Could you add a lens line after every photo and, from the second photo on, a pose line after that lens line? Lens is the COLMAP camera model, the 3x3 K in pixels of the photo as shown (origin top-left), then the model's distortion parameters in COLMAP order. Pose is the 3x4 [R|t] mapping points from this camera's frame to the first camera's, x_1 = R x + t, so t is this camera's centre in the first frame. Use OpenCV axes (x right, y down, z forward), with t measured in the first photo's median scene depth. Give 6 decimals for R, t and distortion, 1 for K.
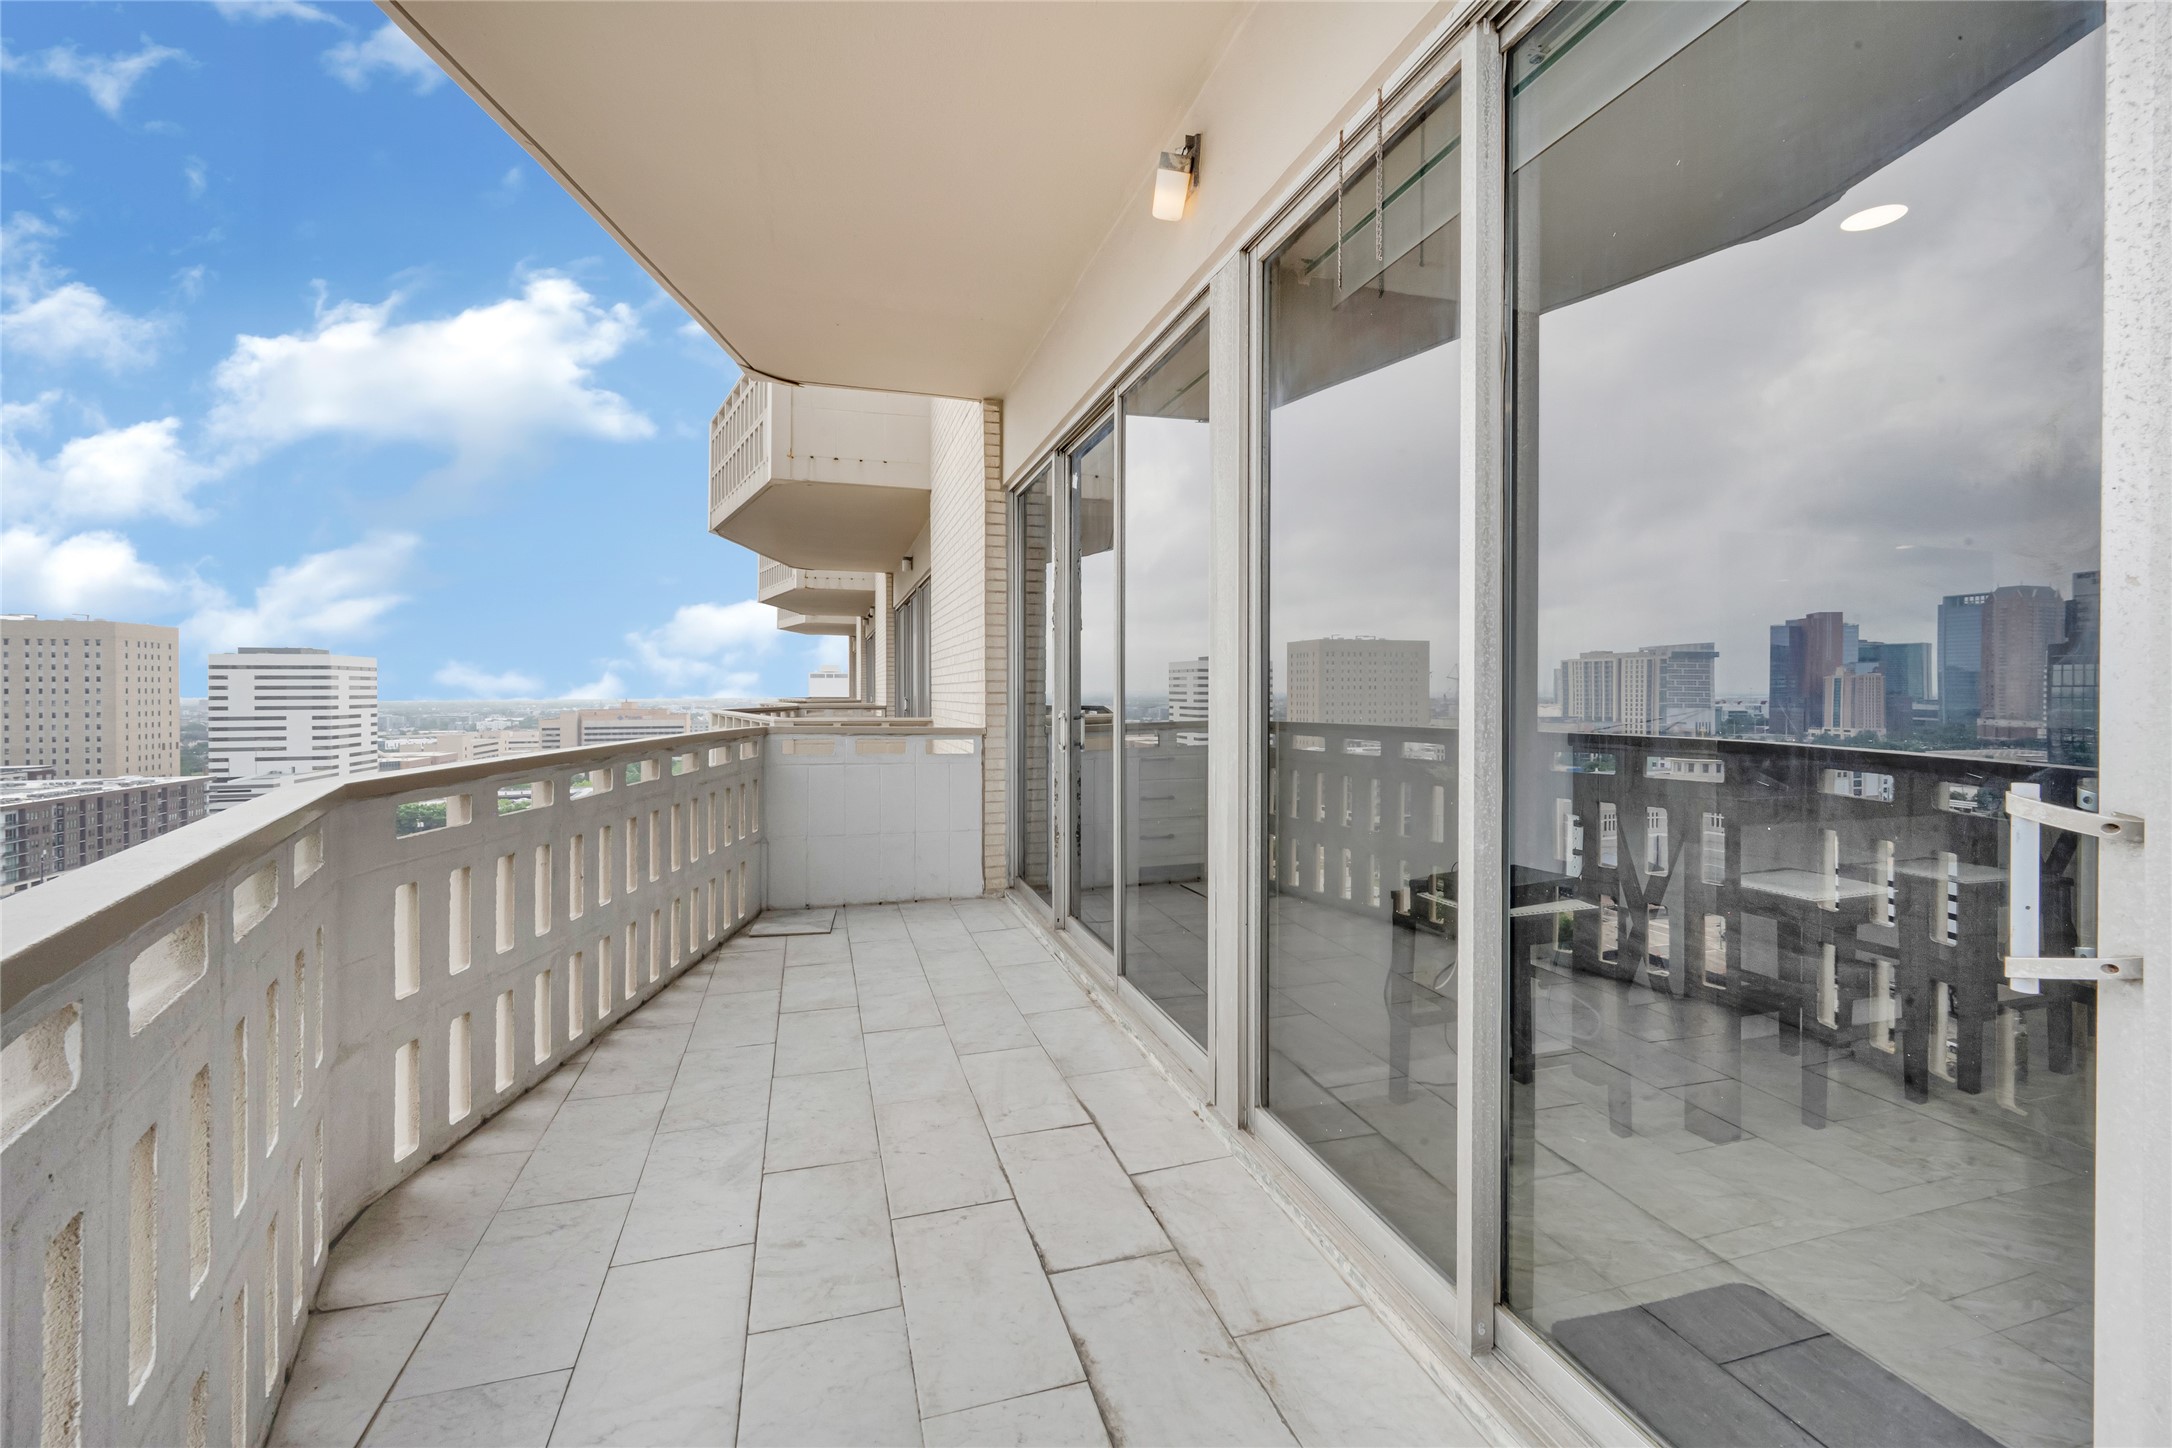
lens RADIAL K [[884.8, 0, 1084.1], [0, 884.8, 693.0], [0, 0, 1]] dist [0.000274, 0.000005]
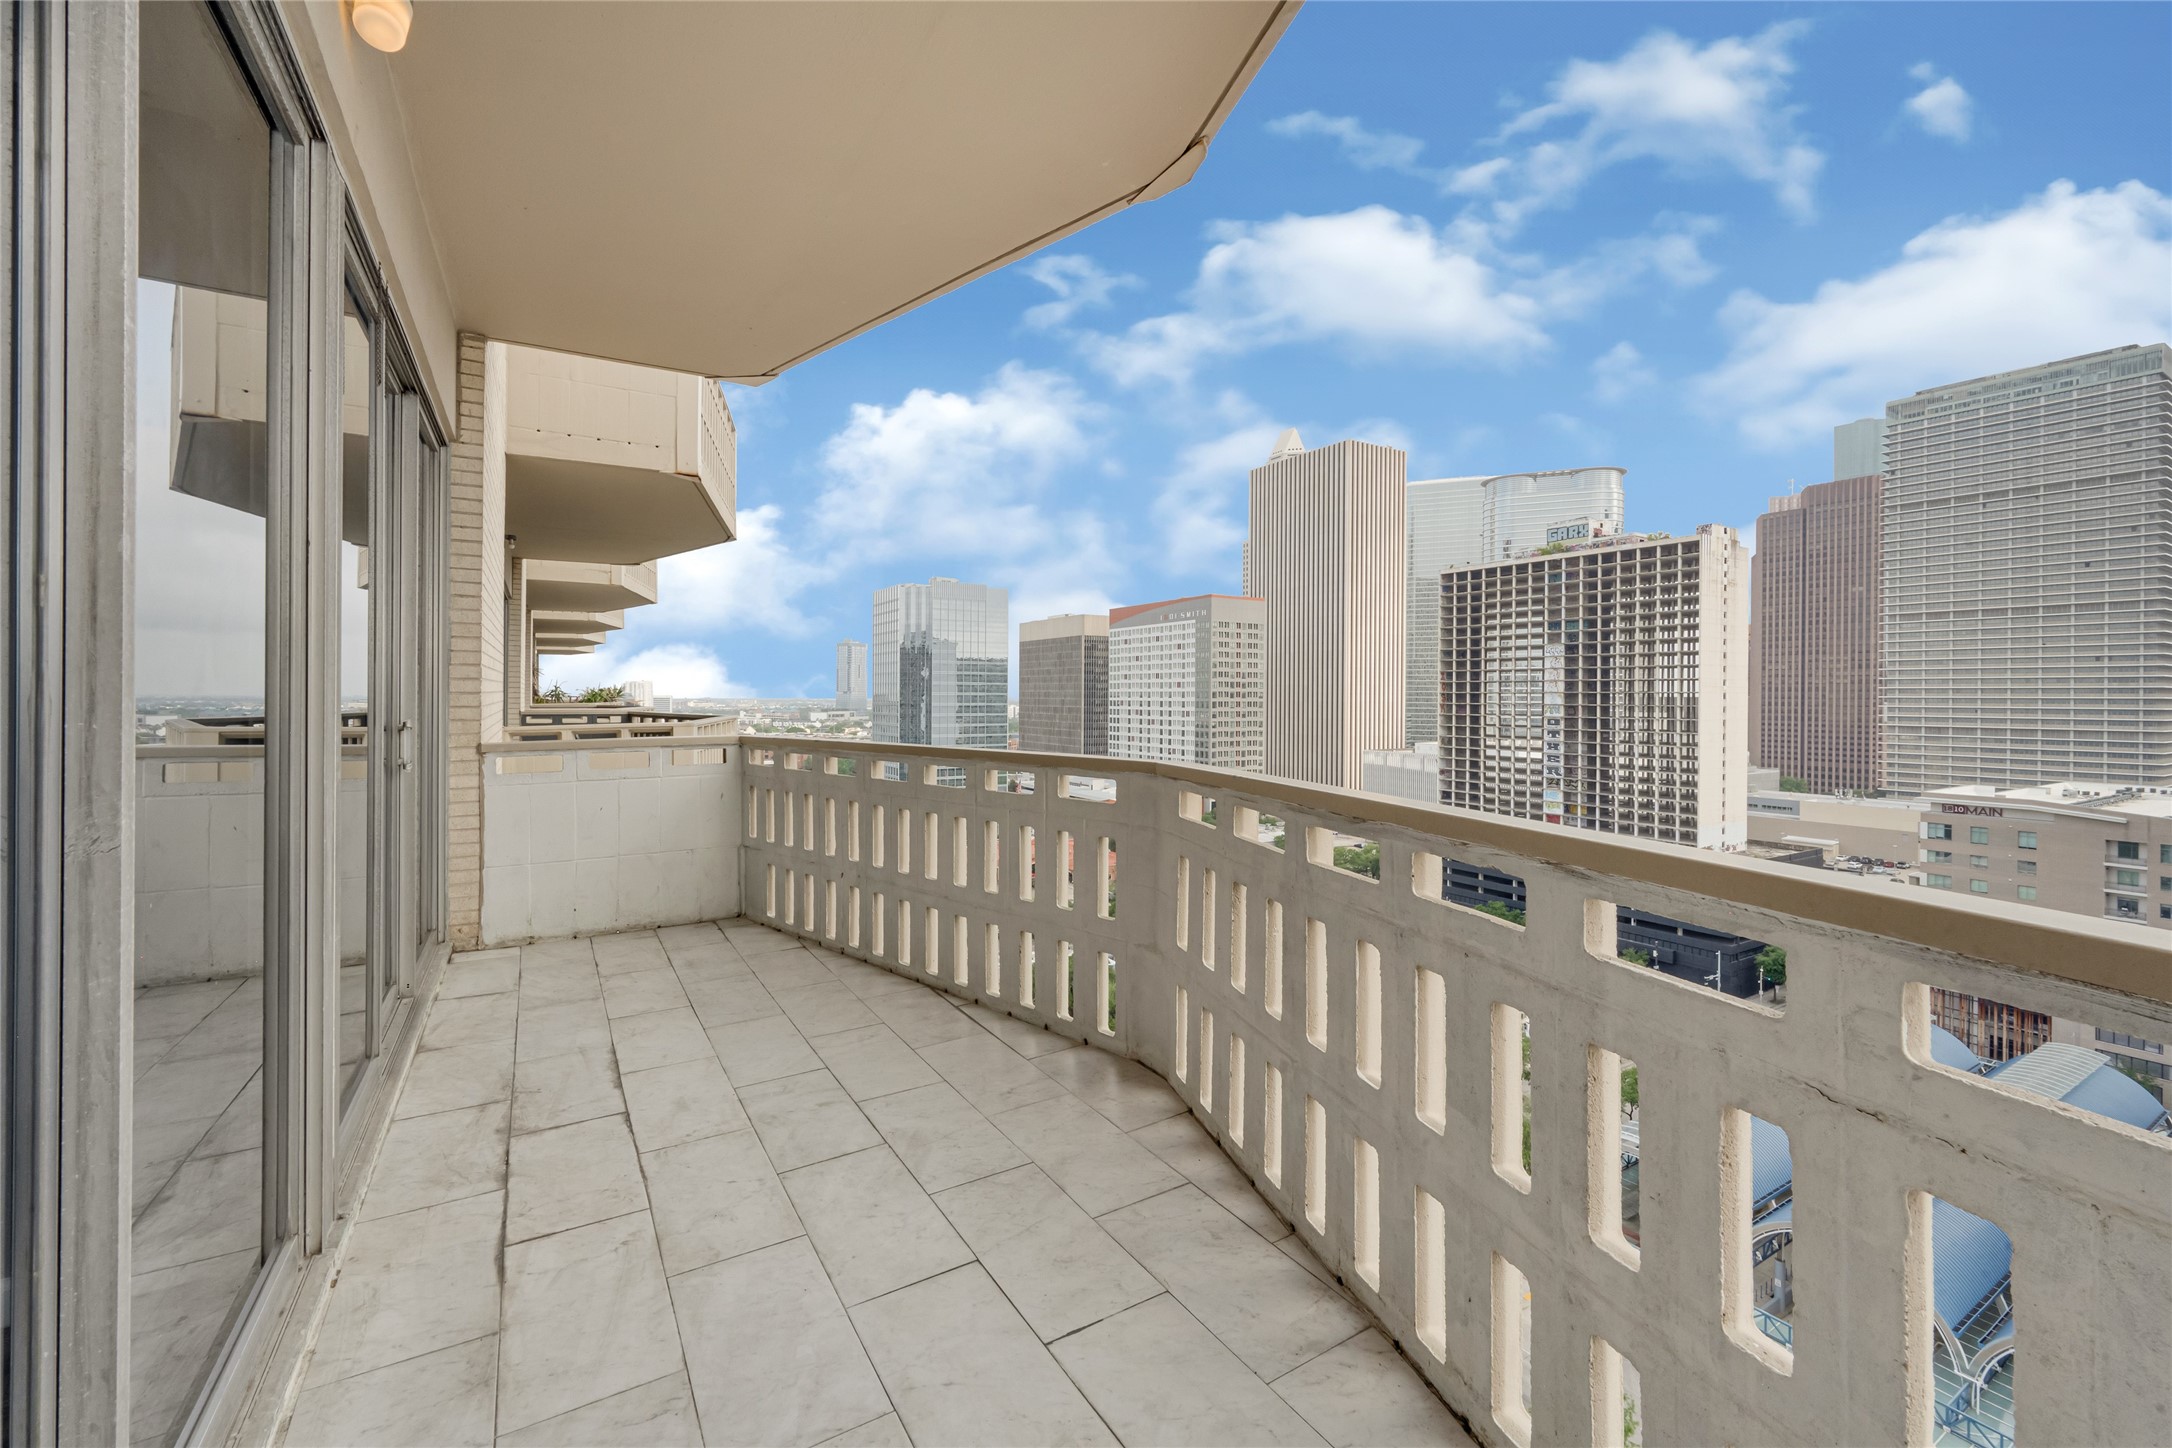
lens RADIAL K [[884.8, 0, 1084.1], [0, 884.8, 693.0], [0, 0, 1]] dist [0.000274, 0.000005]
pose [[-0.967283, -0.003459, -0.253676, -0.331934], [-0.003105, 0.999994, -0.001798, -0.007800], [0.253680, -0.000952, -0.967288, 2.192492]]
